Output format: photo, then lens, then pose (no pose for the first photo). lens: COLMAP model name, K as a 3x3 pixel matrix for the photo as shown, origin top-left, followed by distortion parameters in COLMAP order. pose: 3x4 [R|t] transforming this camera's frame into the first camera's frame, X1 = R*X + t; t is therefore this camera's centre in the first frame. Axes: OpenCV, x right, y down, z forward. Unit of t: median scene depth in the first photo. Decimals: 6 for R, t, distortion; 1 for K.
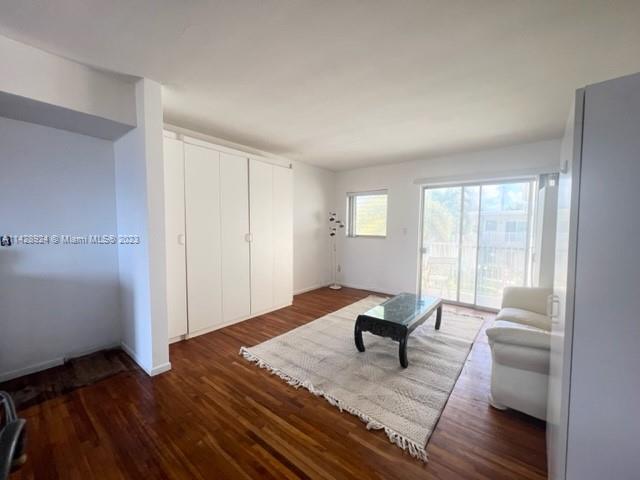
lens RADIAL K [[257.9, 0, 320.0], [0, 257.9, 240.0], [0, 0, 1]] dist [0.000027, 0.000030]
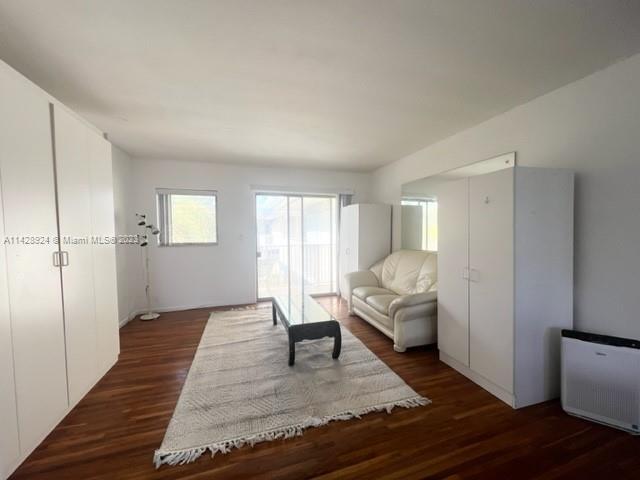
lens RADIAL K [[257.4, 0, 322.3], [0, 257.4, 240.4], [0, 0, 1]] dist [0.001470, 0.000265]
pose [[0.552413, -0.047147, 0.832236, -0.378372], [0.057232, 0.998188, 0.018560, -0.024070], [-0.831603, 0.037378, 0.554111, 0.257486]]
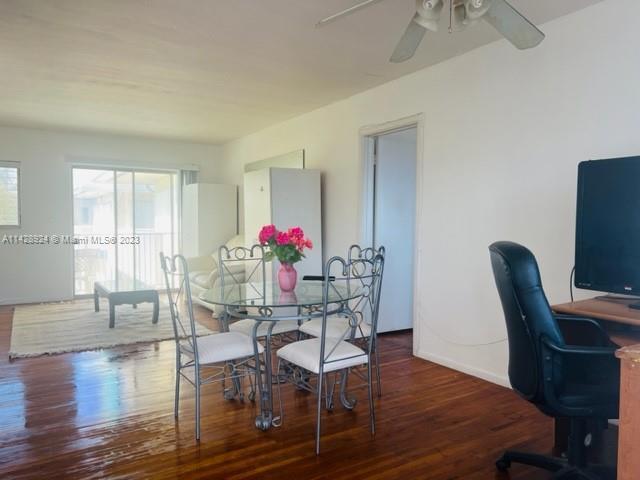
lens RADIAL K [[484.5, 0, 320.0], [0, 484.5, 240.0], [0, 0, 1]] dist [0.066847, -0.078375]
pose [[0.340412, -0.047604, 0.939071, -1.005489], [0.051855, 0.998148, 0.031801, 0.033997], [-0.938845, 0.037870, 0.342250, -0.362628]]
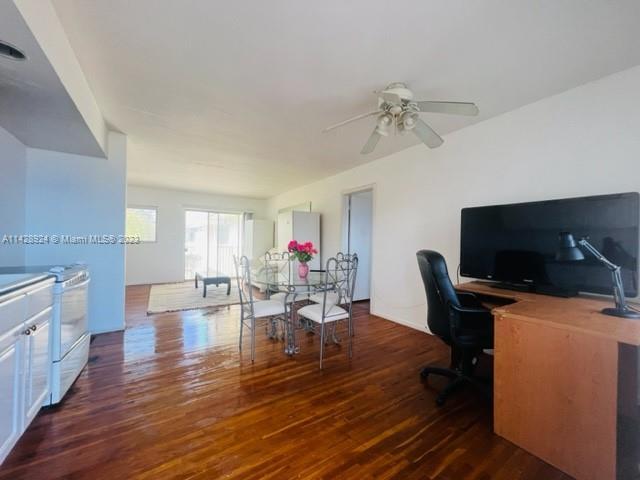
lens RADIAL K [[257.4, 0, 322.3], [0, 257.4, 240.4], [0, 0, 1]] dist [0.001470, 0.000265]
pose [[0.317529, -0.000863, 0.948248, -0.982098], [0.040008, 0.999121, -0.012488, 0.043832], [-0.947404, 0.041903, 0.317284, -0.333983]]
